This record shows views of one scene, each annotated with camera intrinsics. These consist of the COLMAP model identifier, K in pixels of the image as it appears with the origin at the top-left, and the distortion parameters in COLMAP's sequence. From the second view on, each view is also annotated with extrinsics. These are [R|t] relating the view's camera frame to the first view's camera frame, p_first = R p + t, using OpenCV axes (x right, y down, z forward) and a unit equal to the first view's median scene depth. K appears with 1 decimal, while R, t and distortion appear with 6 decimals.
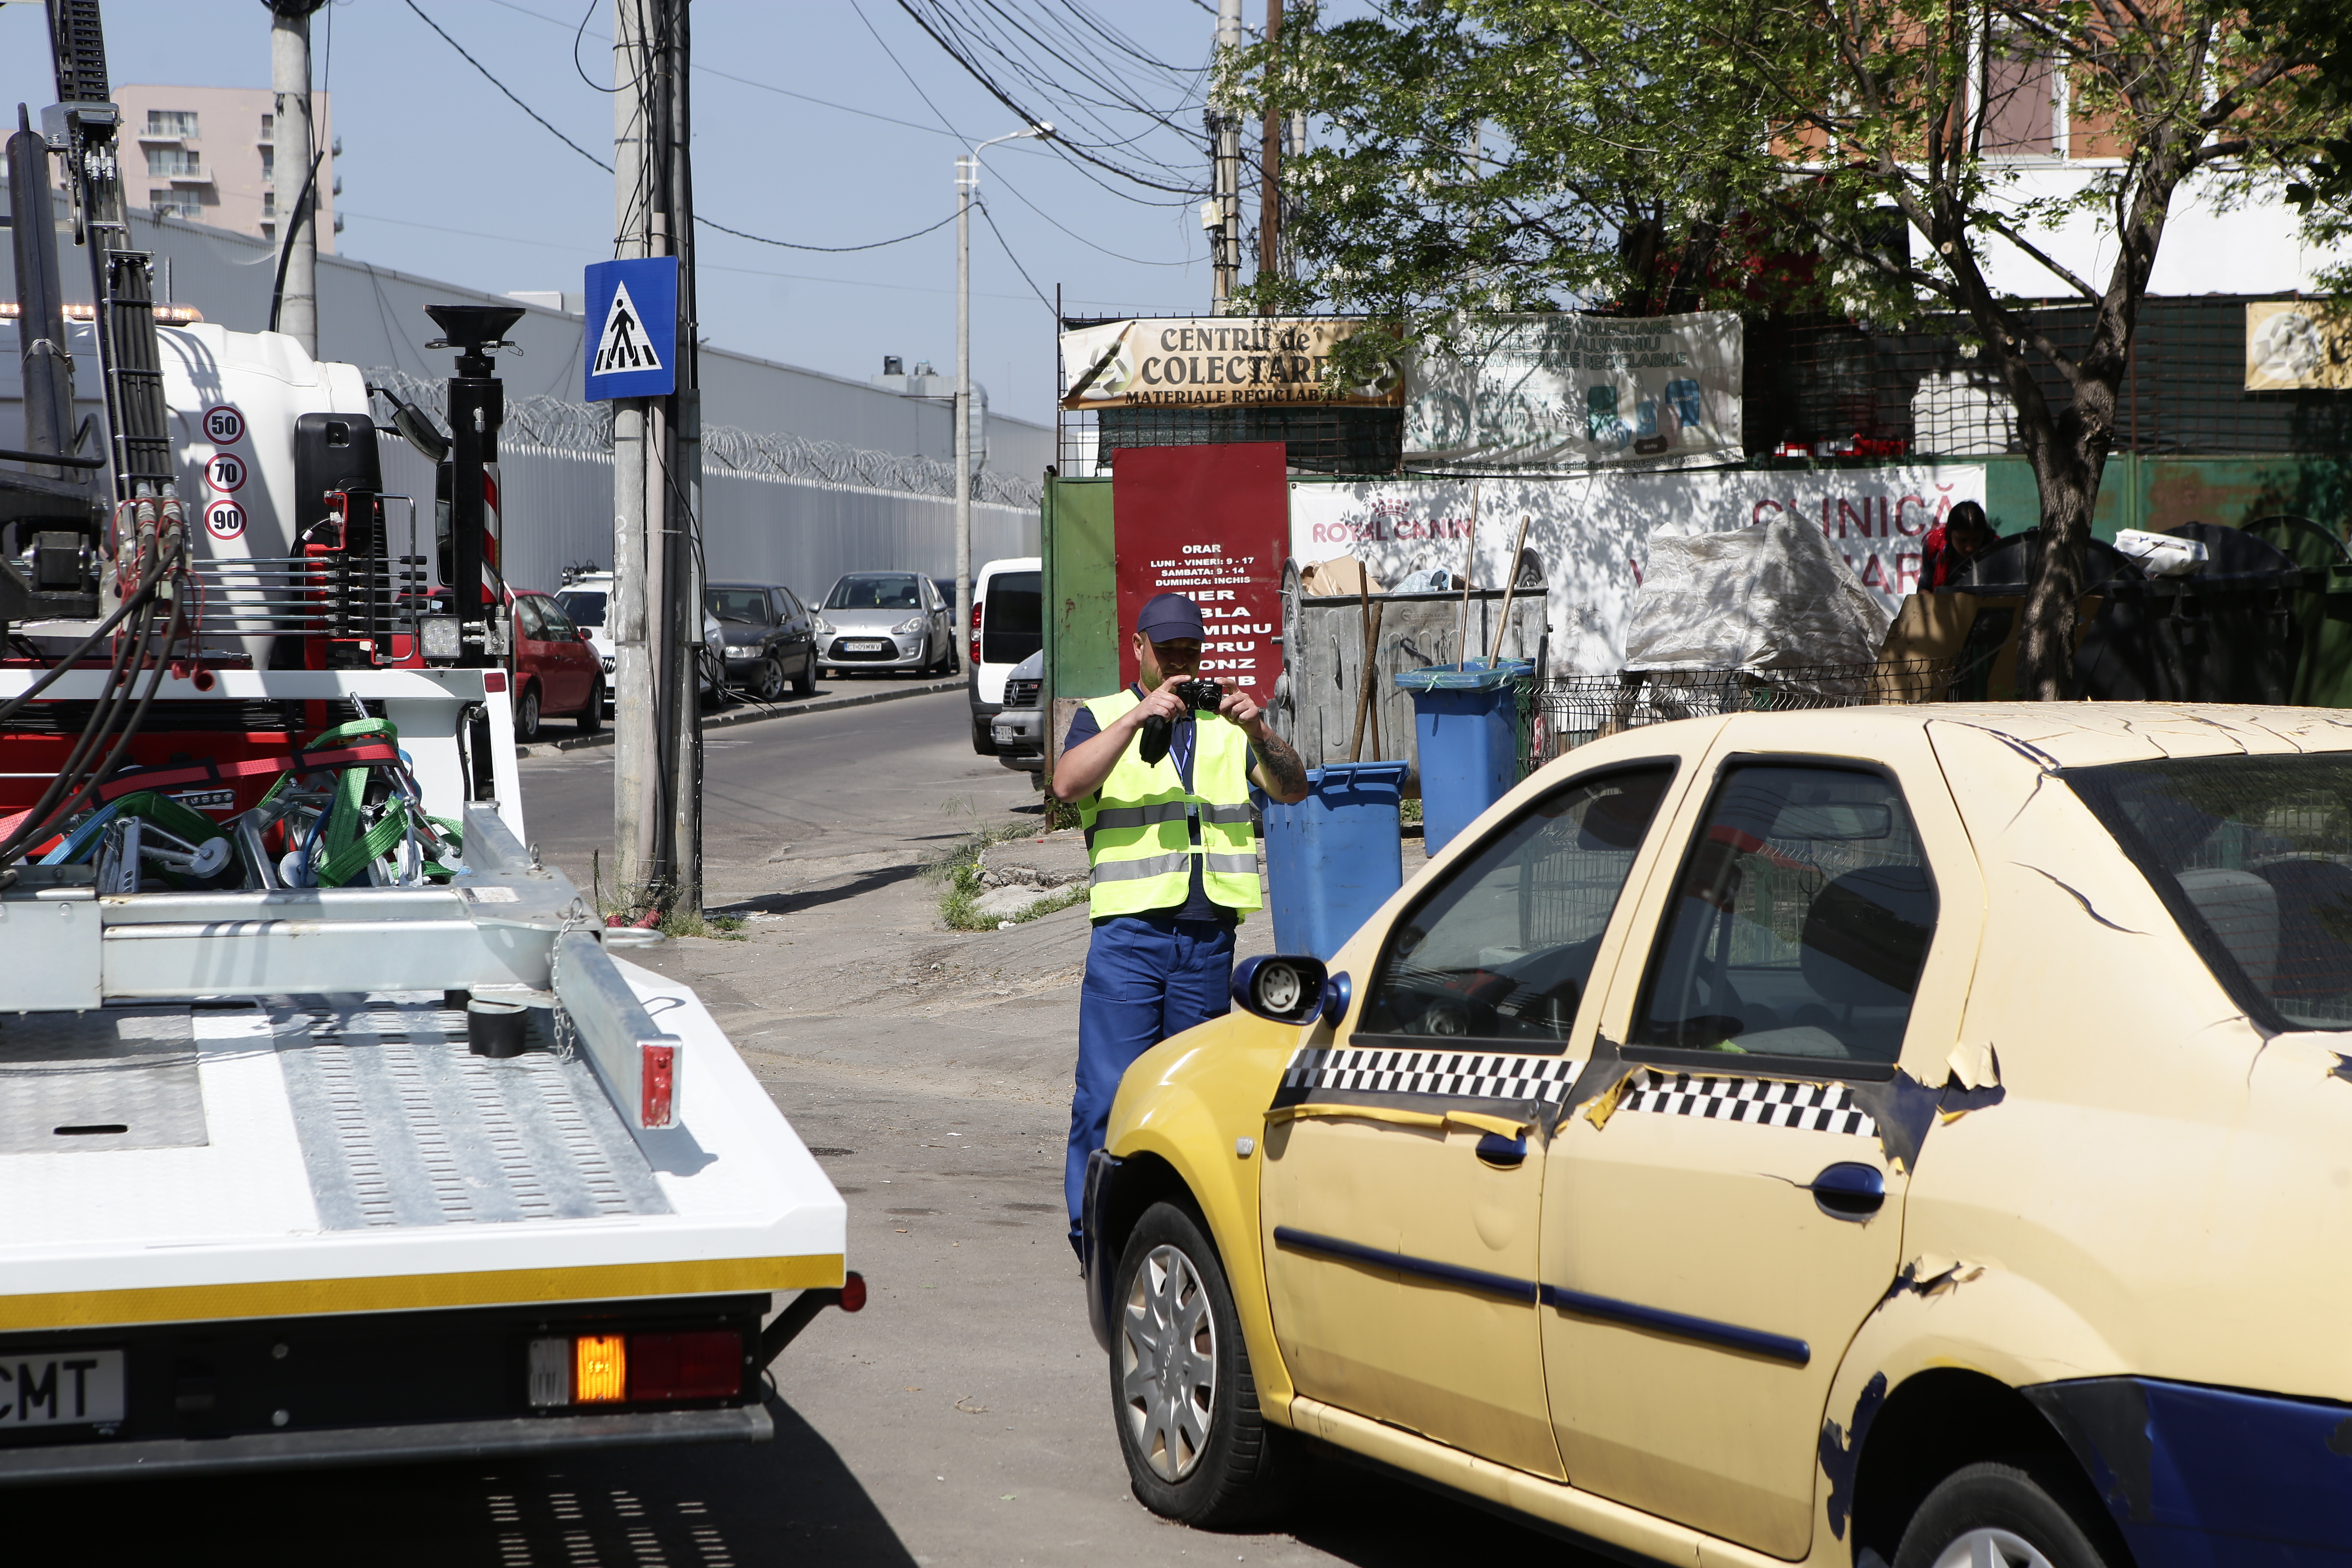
lens RADIAL K [[4494.2, 0, 1176.0], [0, 4494.2, 784.0], [0, 0, 1]] dist [0.209206, -0.024122]
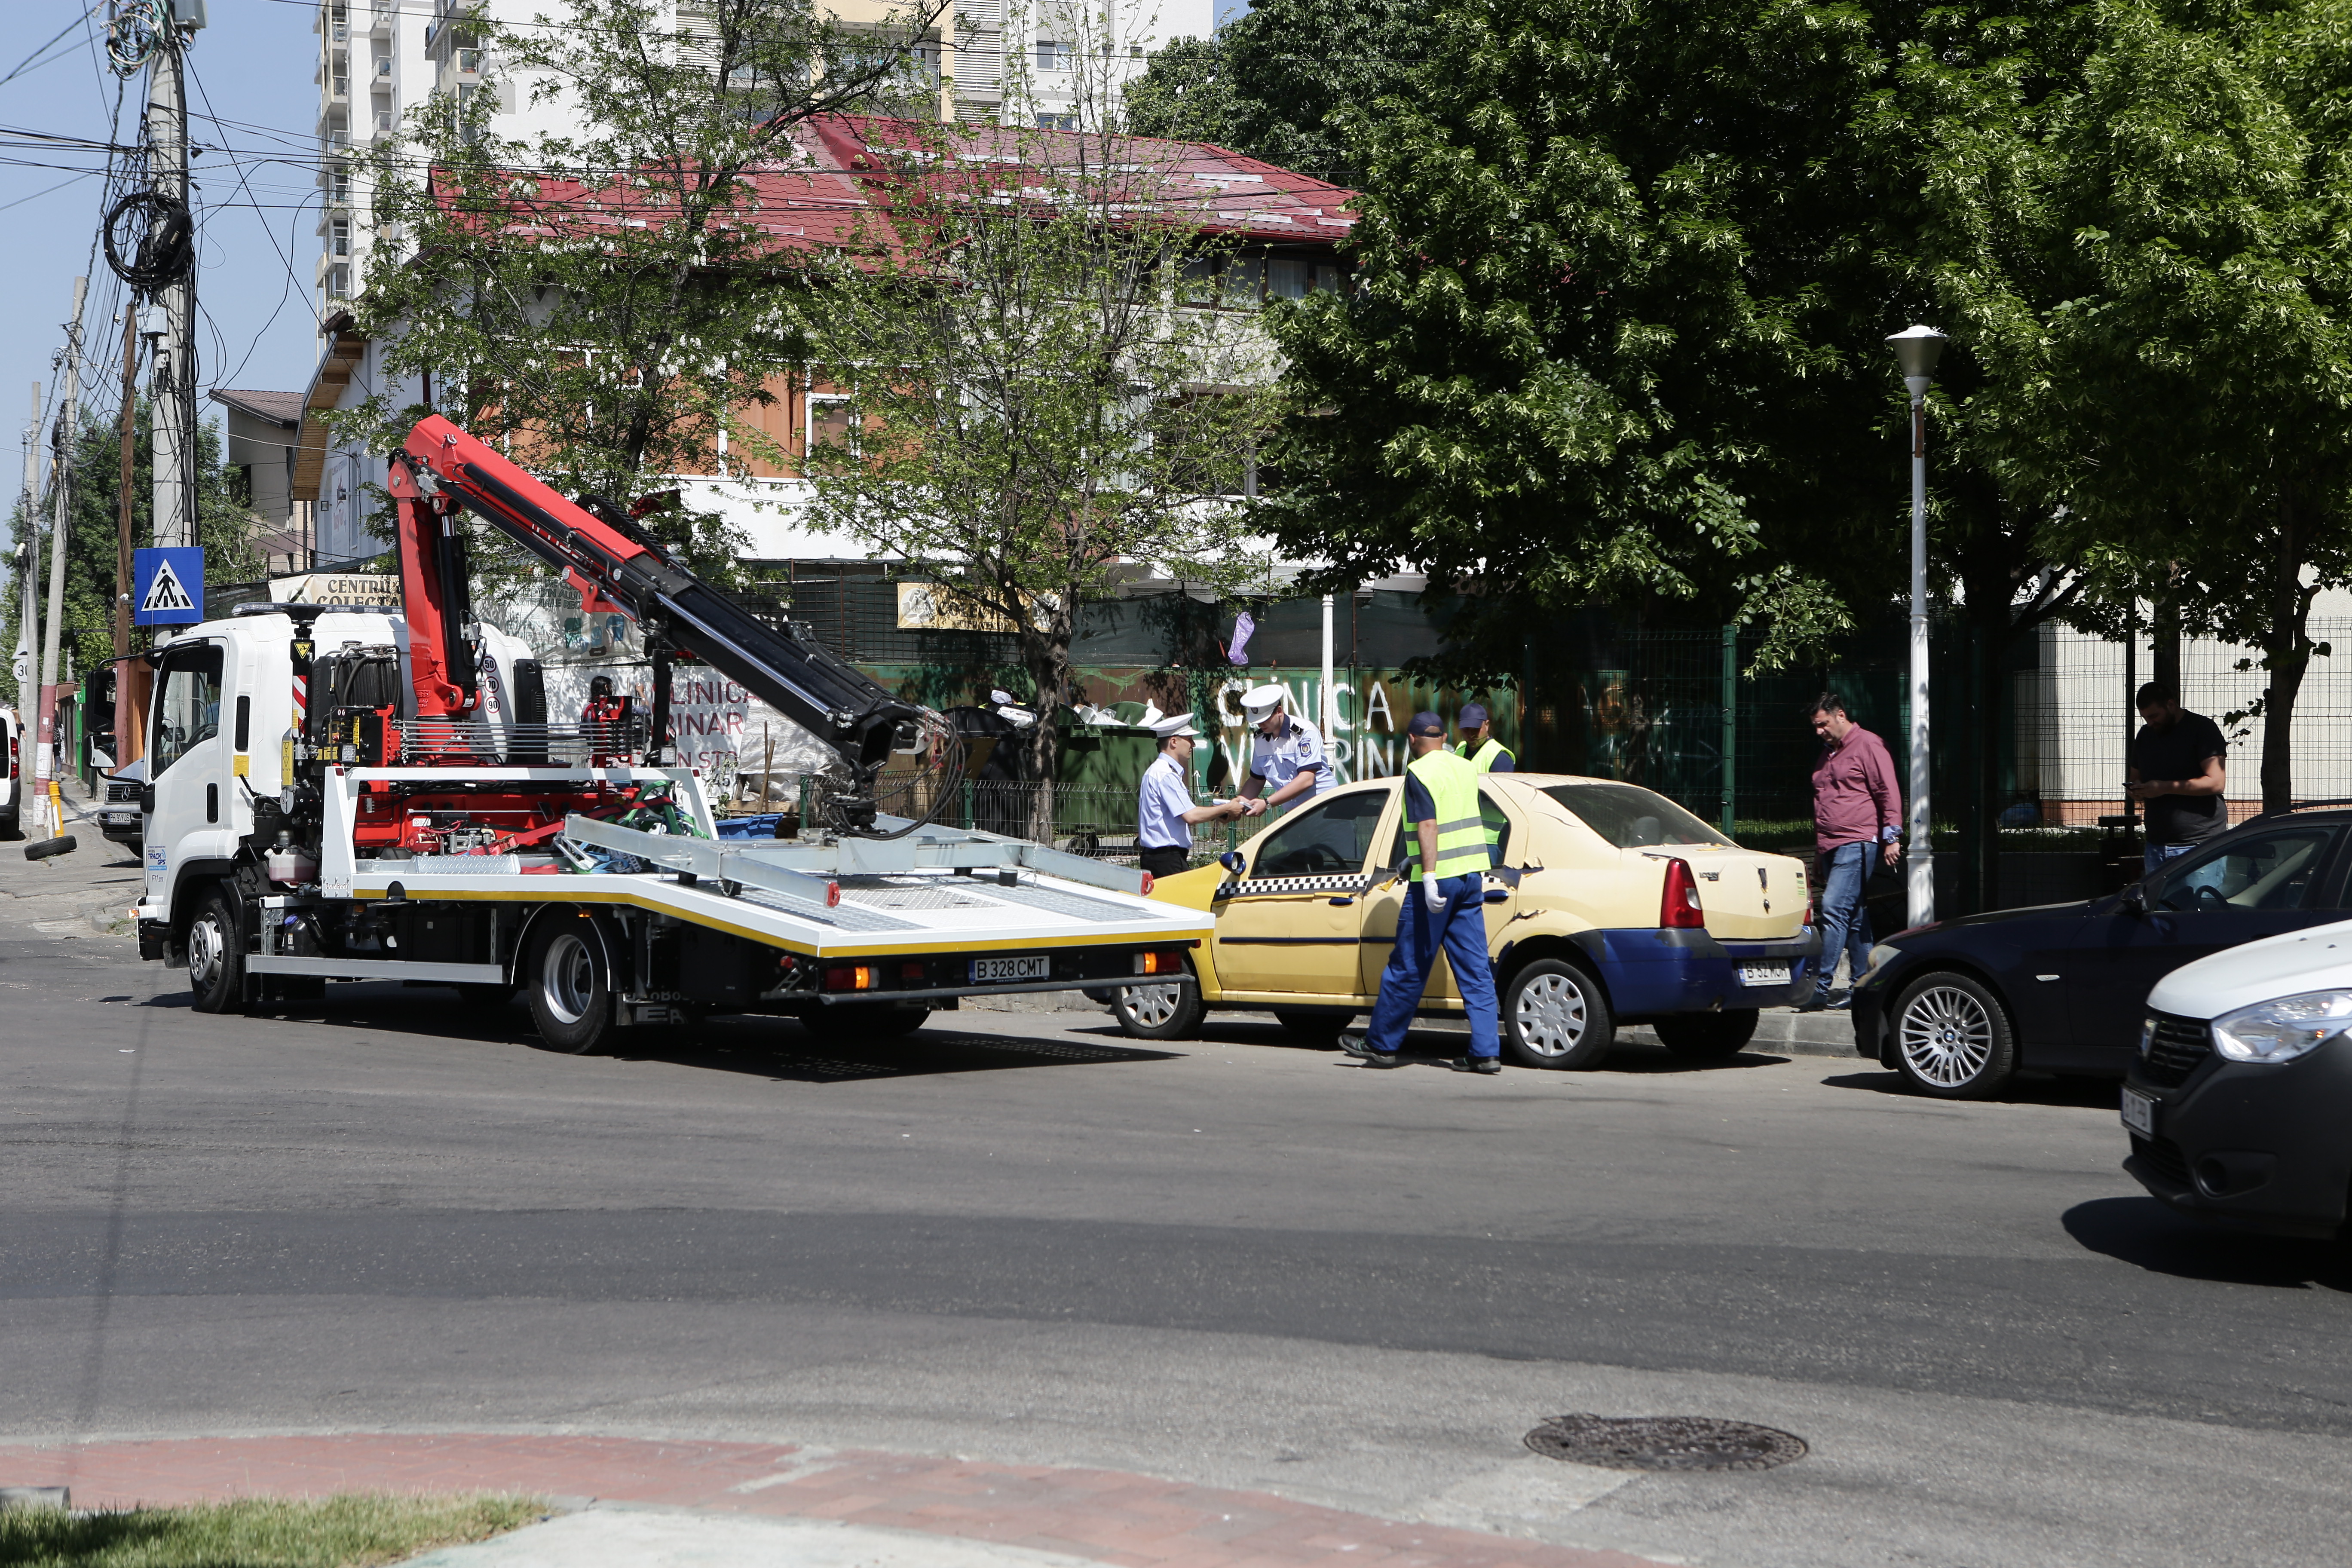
lens RADIAL K [[3595.6, 0, 1189.4], [0, 3595.6, 759.5], [0, 0, 1]] dist [0.062710, 0.077633]
pose [[0.884529, 0.000677, 0.466484, -0.433853], [0.014920, 0.999446, -0.029741, 0.017203], [-0.466246, 0.033267, 0.884029, -0.458484]]
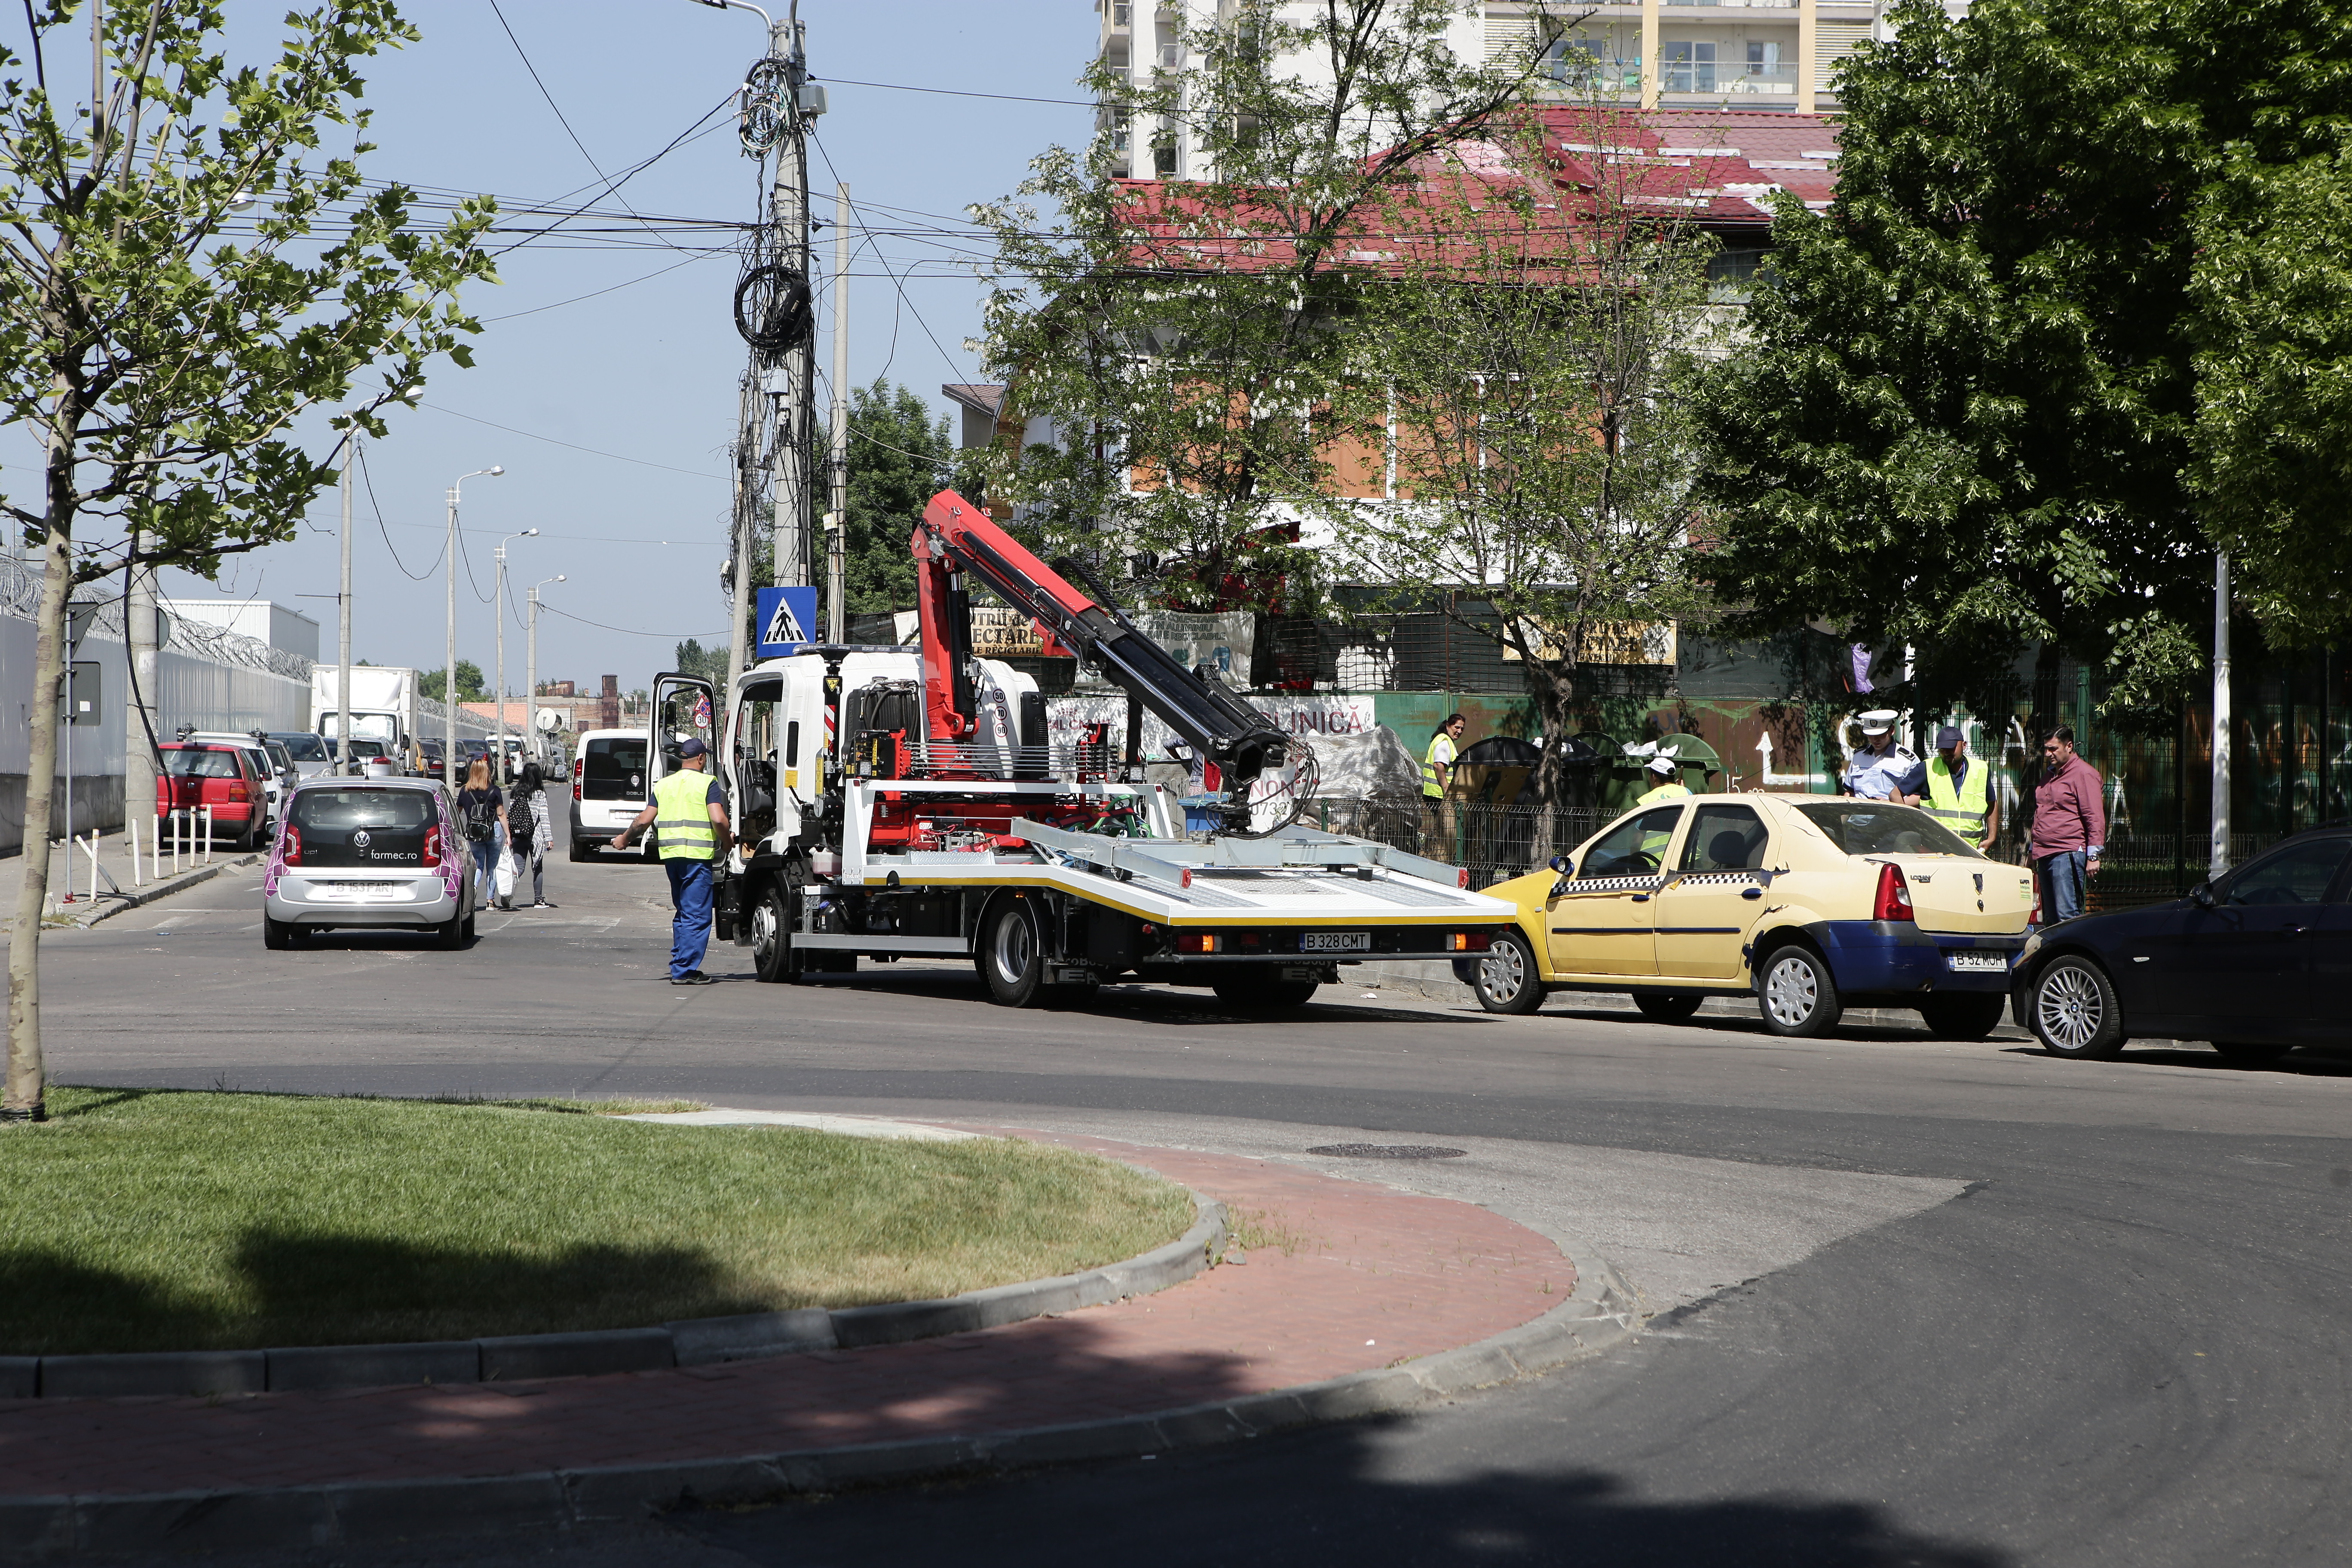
lens RADIAL K [[4530.7, 0, 1176.0], [0, 4530.7, 784.0], [0, 0, 1]] dist [0.266523, -0.365118]
pose [[0.966692, 0.012541, 0.255636, -0.465634], [-0.003287, 0.999325, -0.036594, 0.042942], [-0.255922, 0.034535, 0.966080, -0.969709]]
